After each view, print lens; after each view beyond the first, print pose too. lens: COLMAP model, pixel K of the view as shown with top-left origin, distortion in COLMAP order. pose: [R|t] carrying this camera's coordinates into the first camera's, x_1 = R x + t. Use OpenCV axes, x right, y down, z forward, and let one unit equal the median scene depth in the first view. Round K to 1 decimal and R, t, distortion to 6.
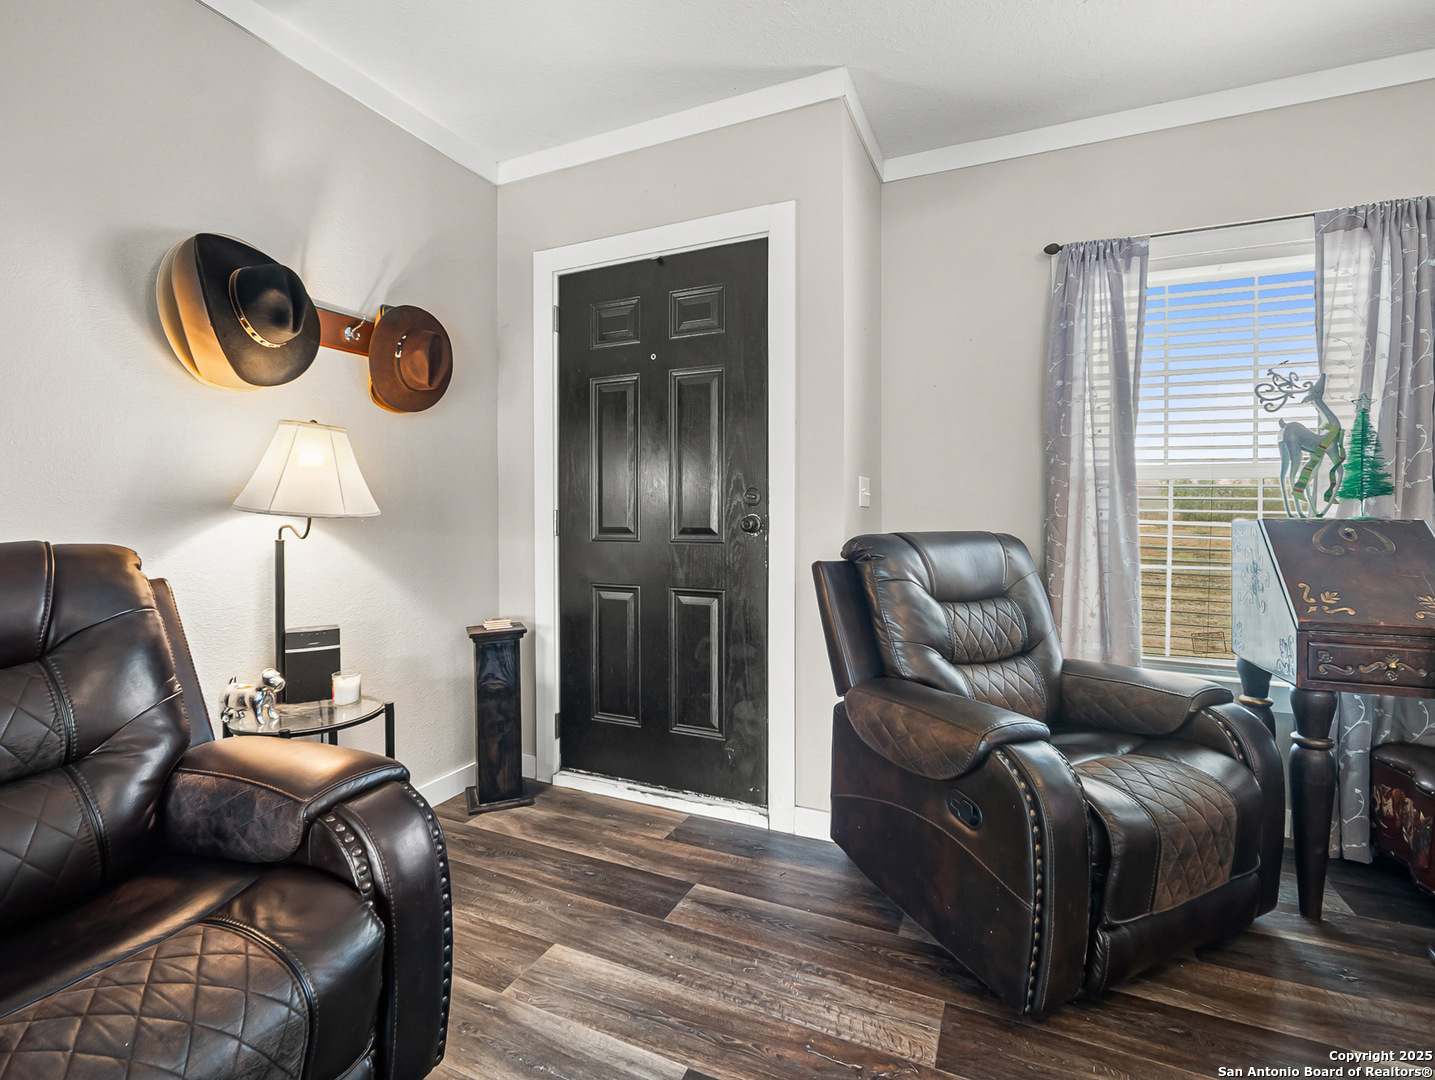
lens RADIAL K [[652.9, 0, 724.0], [0, 652.9, 522.2], [0, 0, 1]] dist [-0.011773, 0.000571]
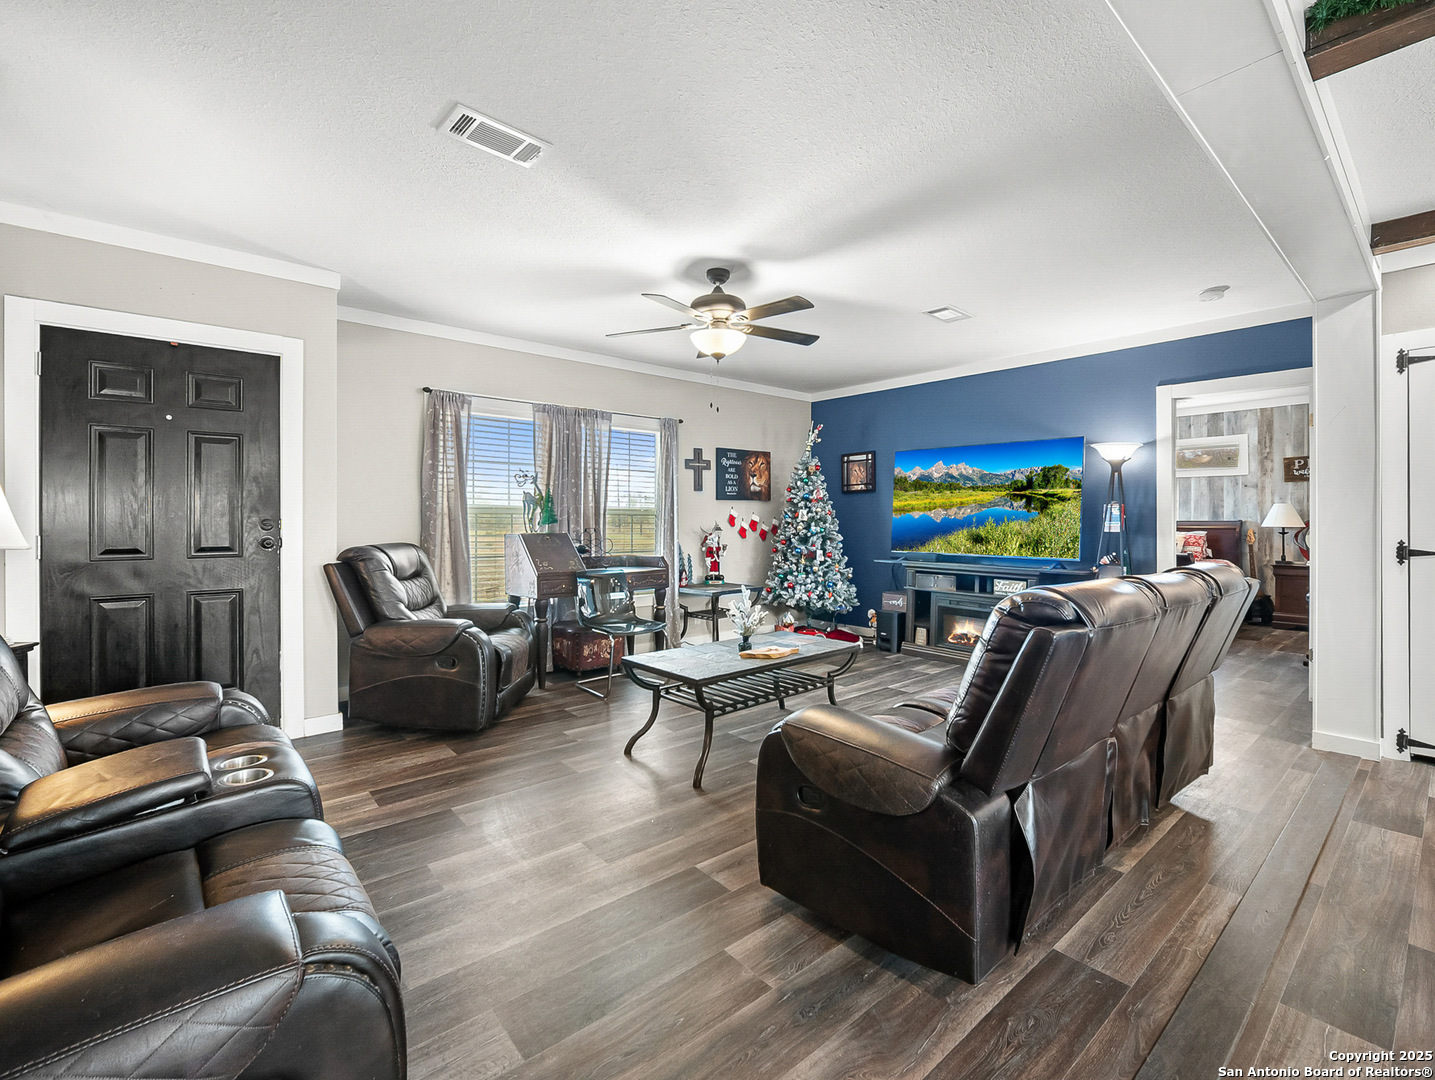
lens RADIAL K [[652.9, 0, 724.0], [0, 652.9, 522.2], [0, 0, 1]] dist [-0.011773, 0.000571]
pose [[0.427086, -0.005375, 0.904195, -0.776825], [0.015094, 0.999885, -0.001186, -0.024373], [-0.904085, 0.014154, 0.427118, -0.532013]]
